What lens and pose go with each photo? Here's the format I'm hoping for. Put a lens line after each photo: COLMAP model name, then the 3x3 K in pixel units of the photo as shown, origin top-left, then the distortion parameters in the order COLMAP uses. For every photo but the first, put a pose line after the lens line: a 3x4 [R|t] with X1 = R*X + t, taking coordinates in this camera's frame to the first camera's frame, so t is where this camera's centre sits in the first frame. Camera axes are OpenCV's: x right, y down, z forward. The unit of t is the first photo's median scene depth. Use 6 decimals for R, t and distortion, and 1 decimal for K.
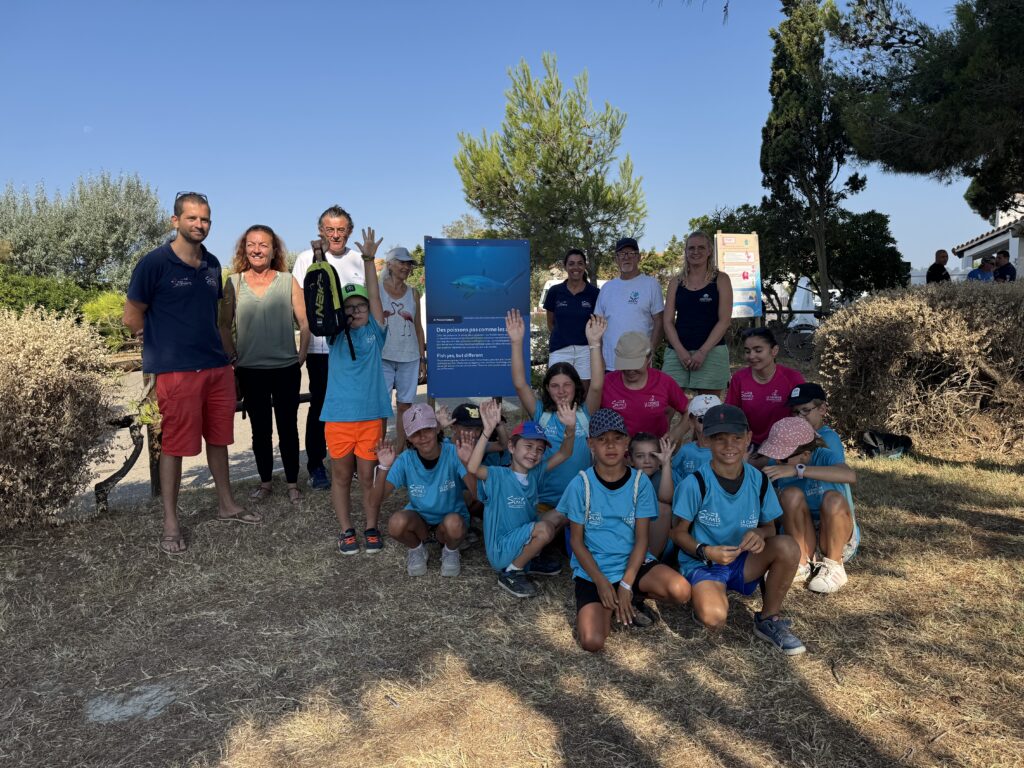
lens RADIAL K [[715.6, 0, 514.1], [0, 715.6, 385.8], [0, 0, 1]] dist [-0.003844, -0.006812]
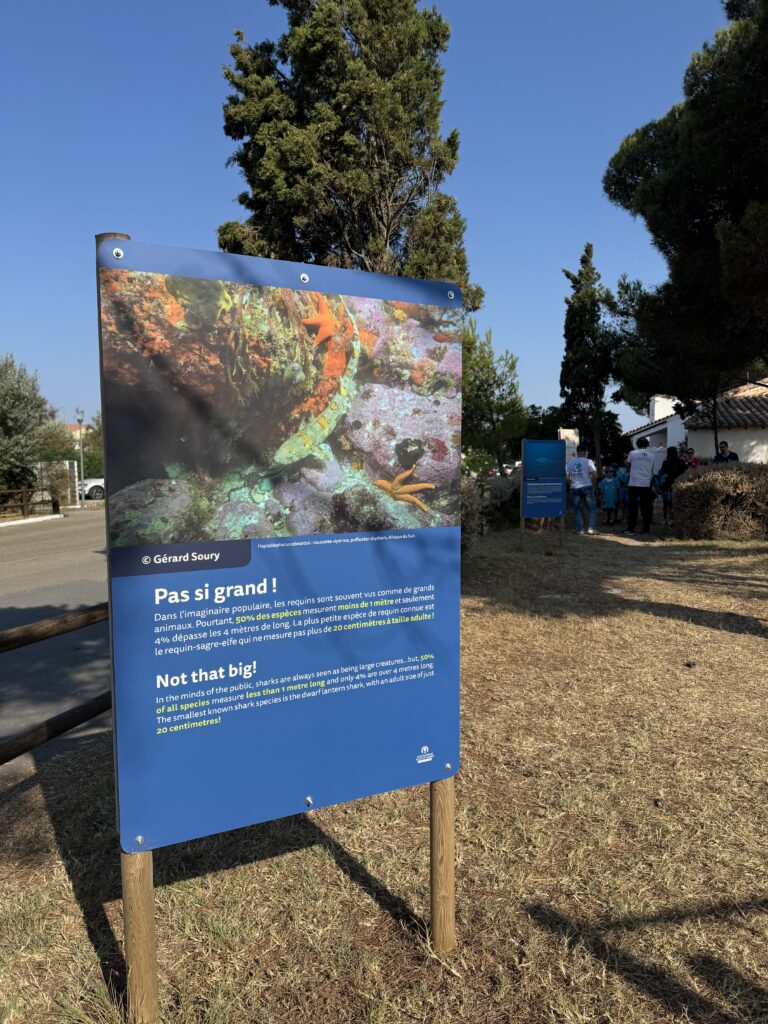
lens RADIAL K [[715.6, 0, 384.2], [0, 715.6, 512.8], [0, 0, 1]] dist [-0.003844, -0.006812]
pose [[0.958760, -0.012484, 0.283941, -1.492432], [0.029493, 0.998011, -0.055709, 0.143217], [-0.282681, 0.061786, 0.957222, -1.130228]]
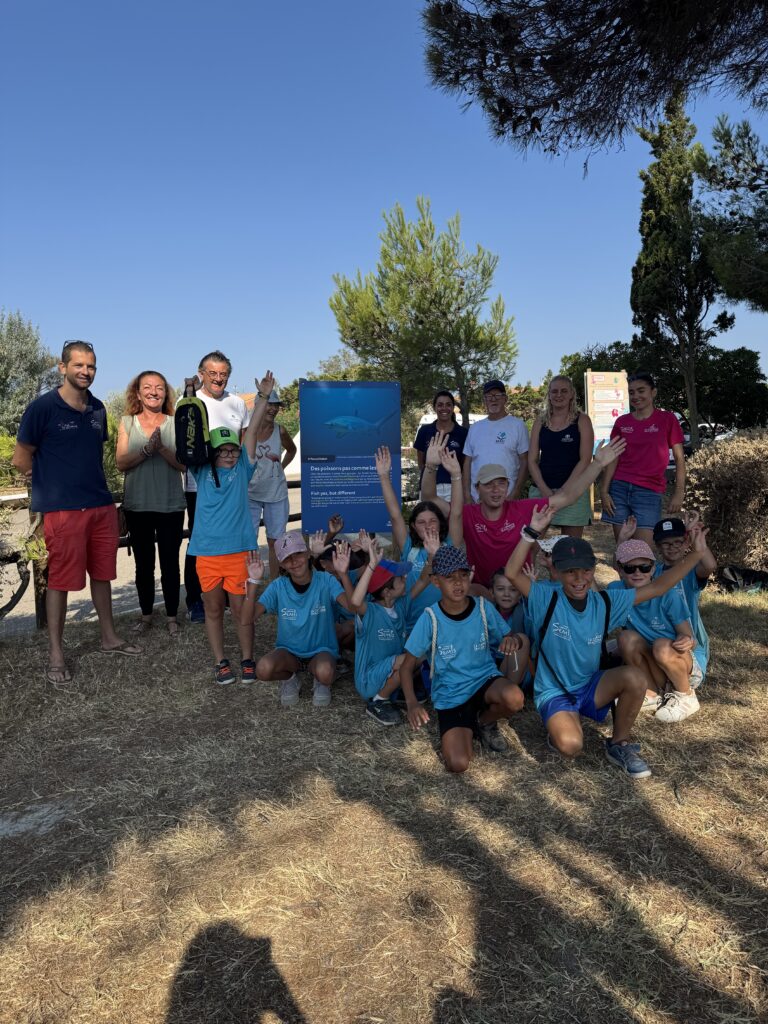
lens RADIAL K [[715.6, 0, 385.2], [0, 715.6, 506.8], [0, 0, 1]] dist [-0.003844, -0.006812]
pose [[0.999967, -0.000420, -0.008090, 0.010848], [0.000277, 0.999844, -0.017648, -0.006023], [0.008096, 0.017646, 0.999812, -0.048002]]
